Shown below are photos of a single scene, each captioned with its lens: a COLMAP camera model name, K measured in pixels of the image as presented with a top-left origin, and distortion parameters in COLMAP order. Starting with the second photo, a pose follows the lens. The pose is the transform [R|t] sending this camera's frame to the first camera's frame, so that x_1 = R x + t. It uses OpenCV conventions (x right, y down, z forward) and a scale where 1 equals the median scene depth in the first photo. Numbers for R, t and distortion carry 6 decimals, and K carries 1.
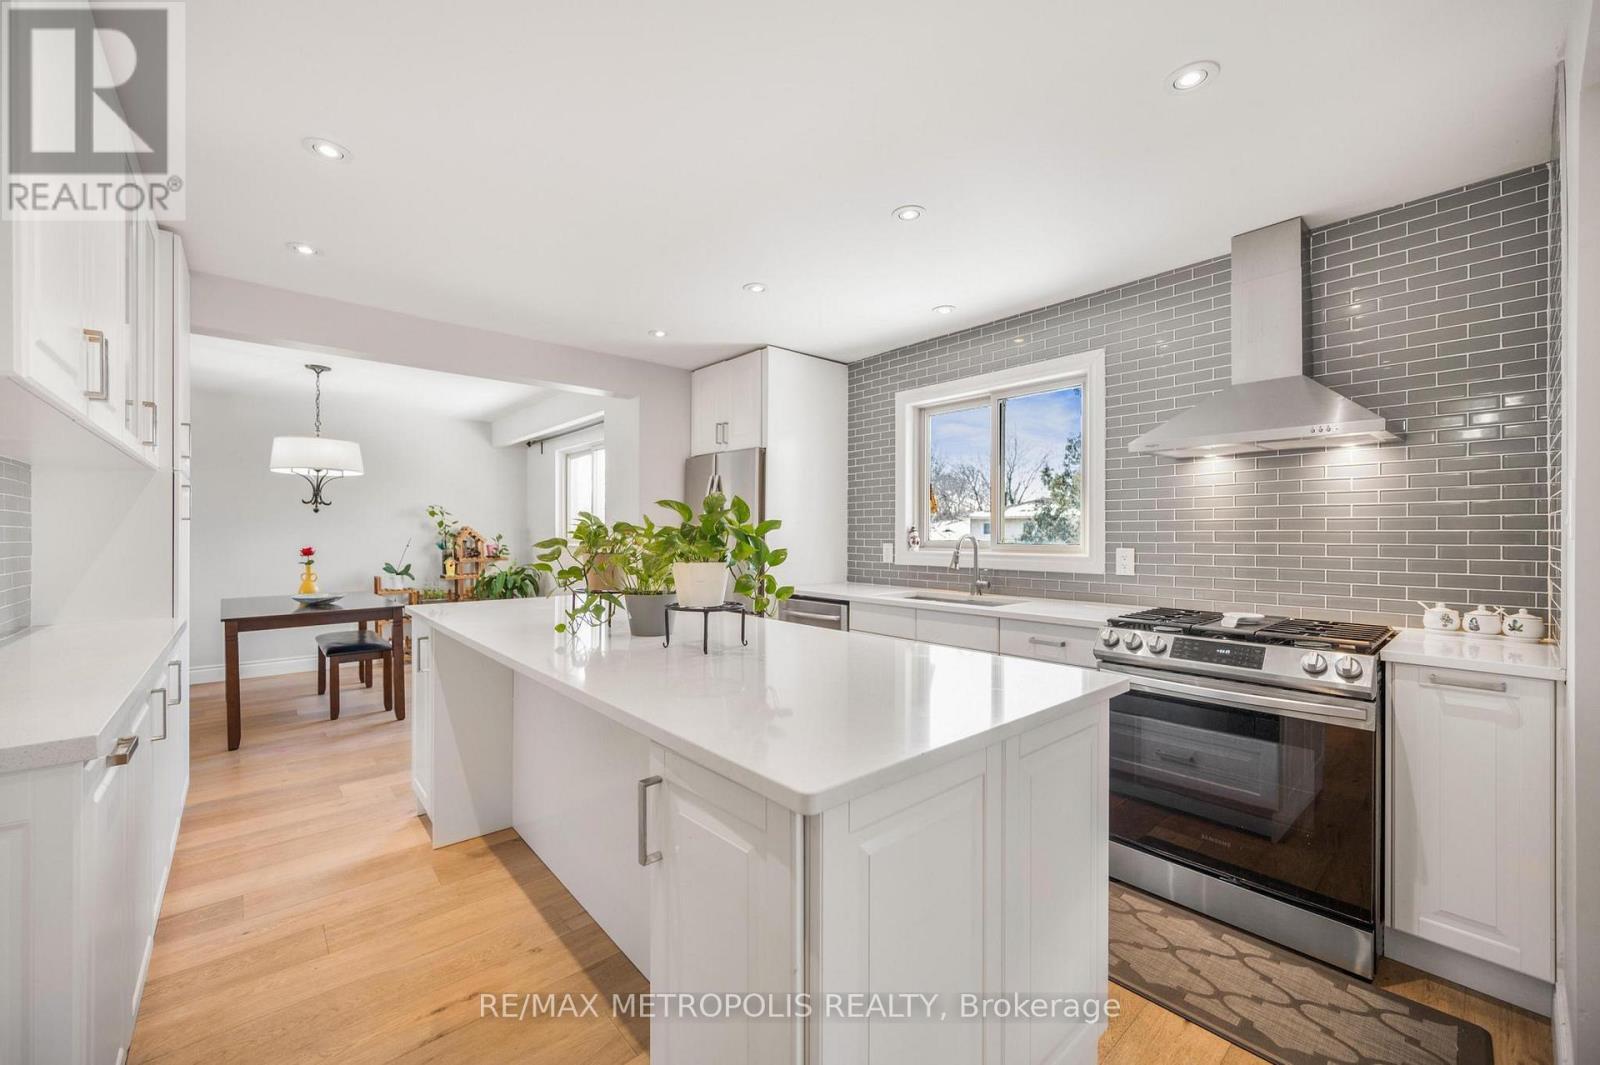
lens RADIAL K [[641.5, 0, 806.8], [0, 641.5, 534.0], [0, 0, 1]] dist [-0.001263, -0.000173]
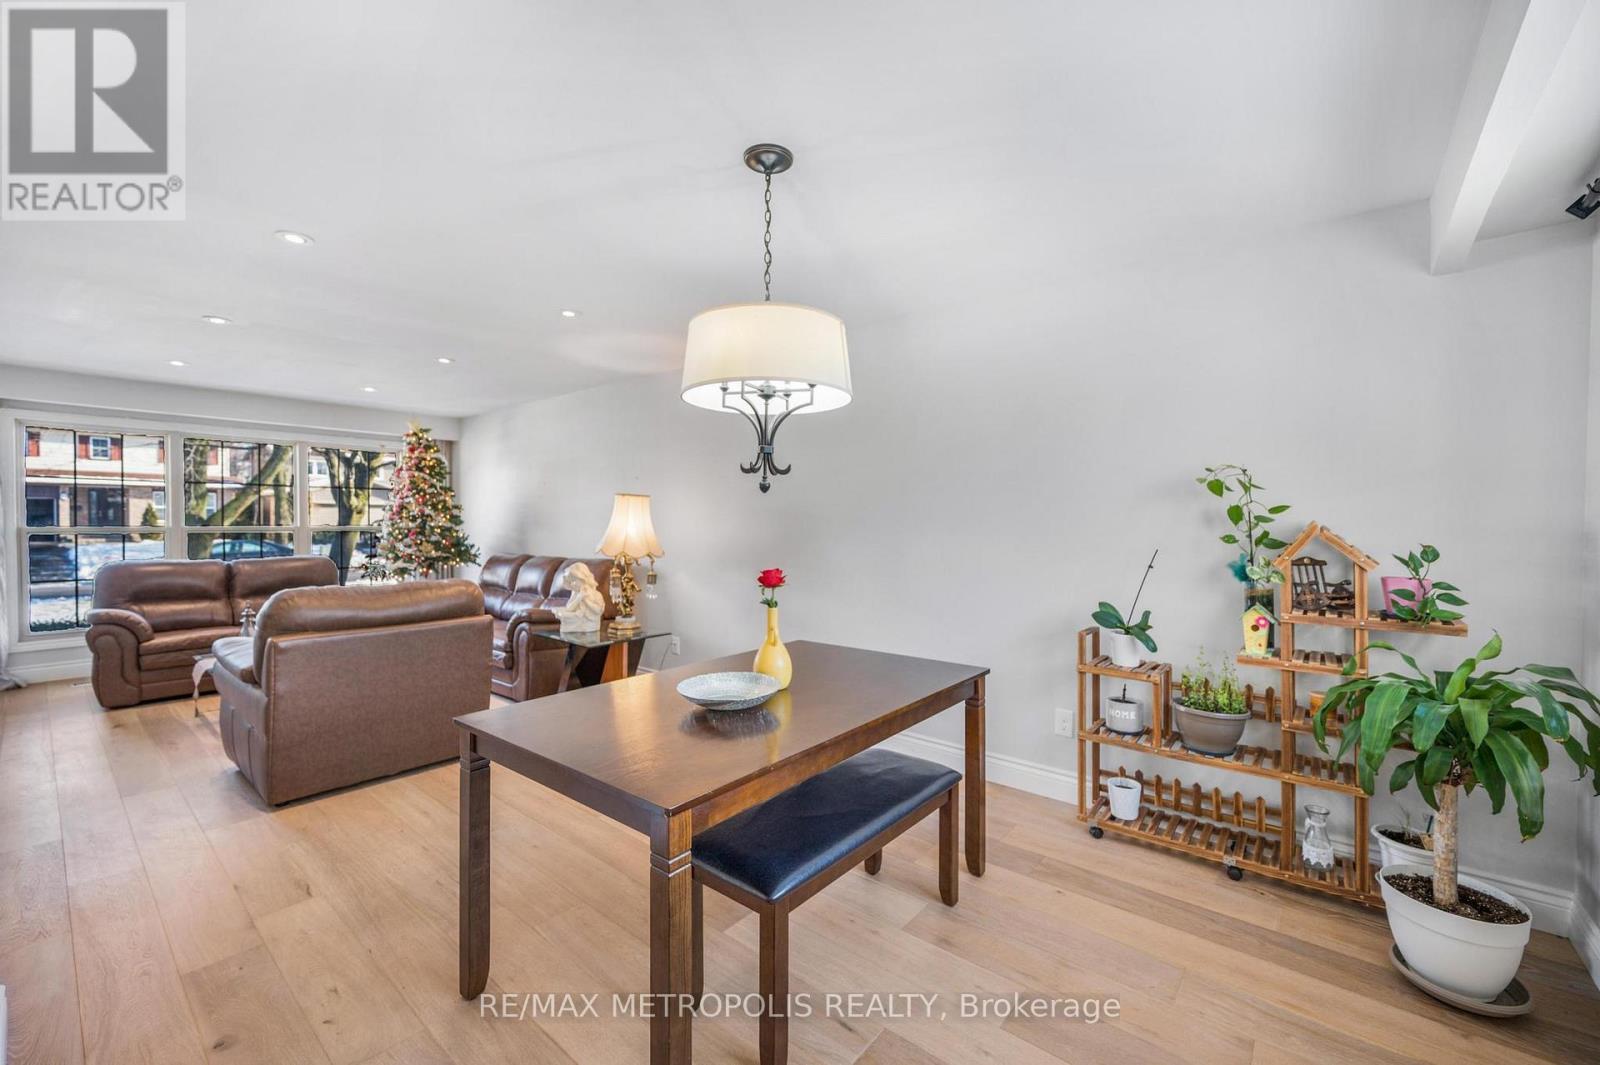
lens RADIAL K [[641.5, 0, 806.8], [0, 641.5, 534.0], [0, 0, 1]] dist [-0.001263, -0.000173]
pose [[0.154371, 0.021558, -0.987778, -0.354834], [-0.007289, 0.999760, 0.020680, -0.015092], [0.987986, 0.004008, 0.154491, 1.045567]]
